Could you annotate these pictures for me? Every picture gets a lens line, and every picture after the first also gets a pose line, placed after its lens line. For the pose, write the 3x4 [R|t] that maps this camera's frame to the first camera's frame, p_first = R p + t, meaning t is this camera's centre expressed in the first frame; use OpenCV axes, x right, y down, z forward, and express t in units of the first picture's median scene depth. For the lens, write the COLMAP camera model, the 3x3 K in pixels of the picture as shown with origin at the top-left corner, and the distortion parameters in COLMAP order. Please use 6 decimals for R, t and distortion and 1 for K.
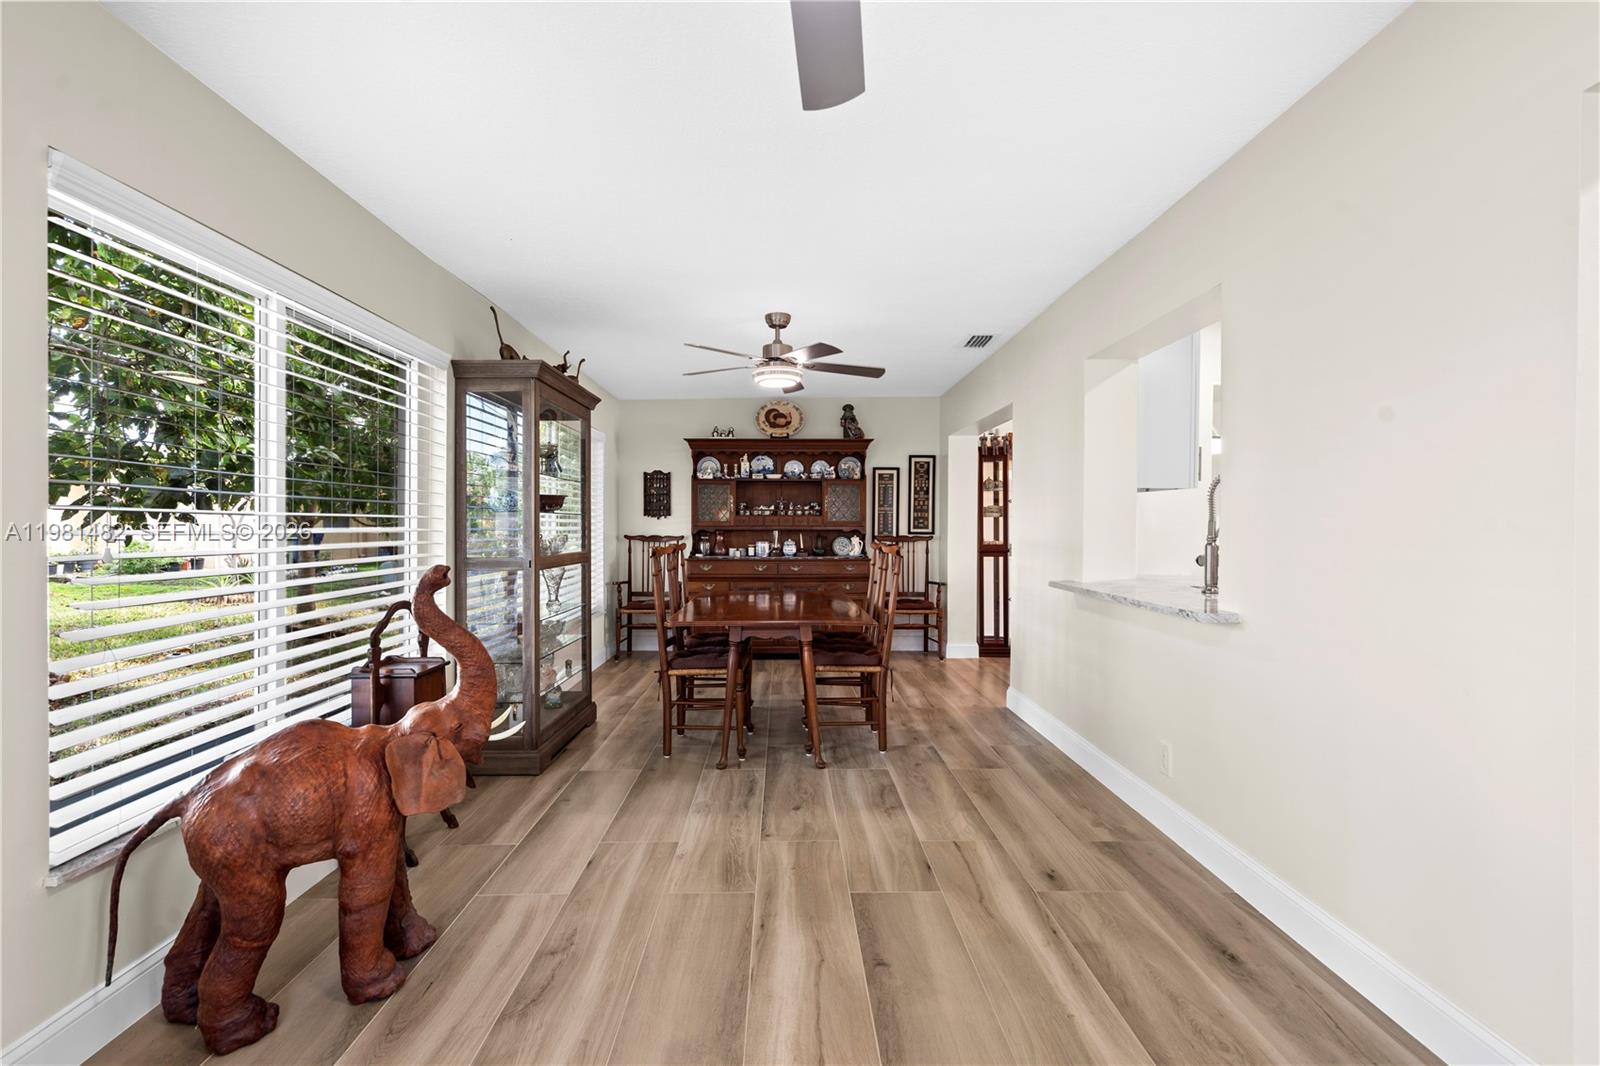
lens RADIAL K [[730.1, 0, 797.2], [0, 730.1, 525.3], [0, 0, 1]] dist [-0.001391, 0.000527]
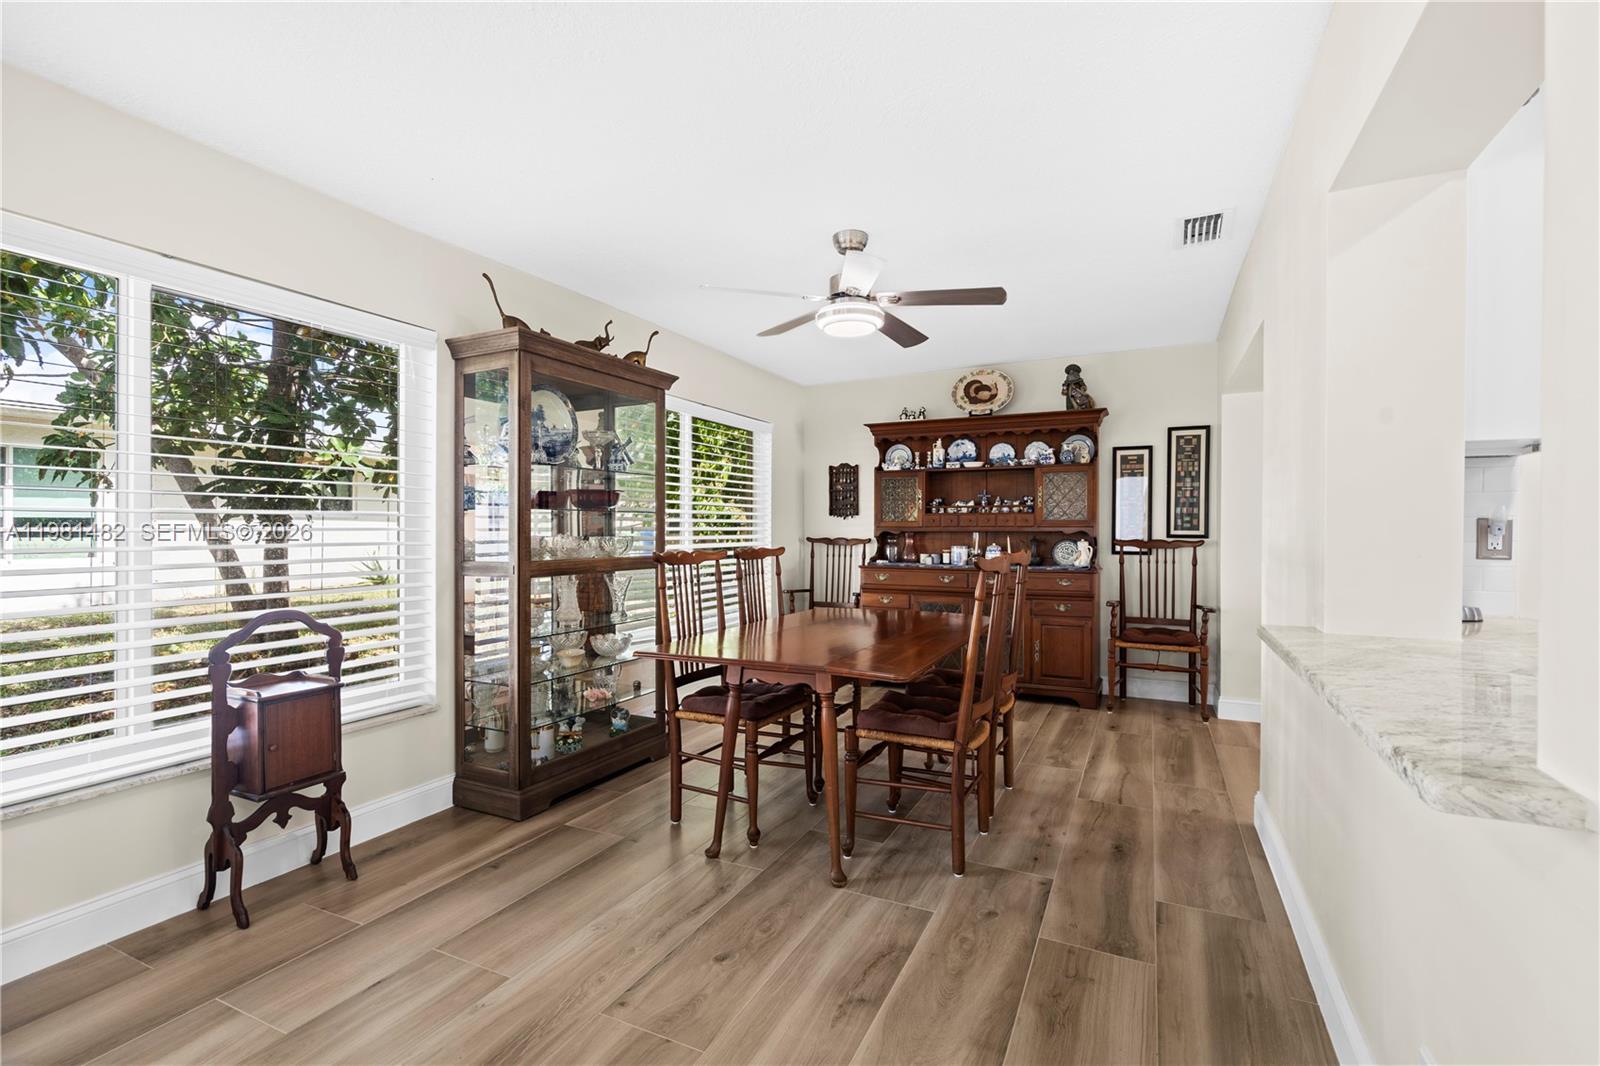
lens RADIAL K [[725.8, 0, 795.1], [0, 725.8, 531.4], [0, 0, 1]] dist [-0.002077, 0.000035]
pose [[0.889654, 0.000708, -0.456635, 0.157255], [0.001195, 0.999992, 0.003879, 0.002850], [0.456634, -0.003997, 0.889646, 0.205601]]
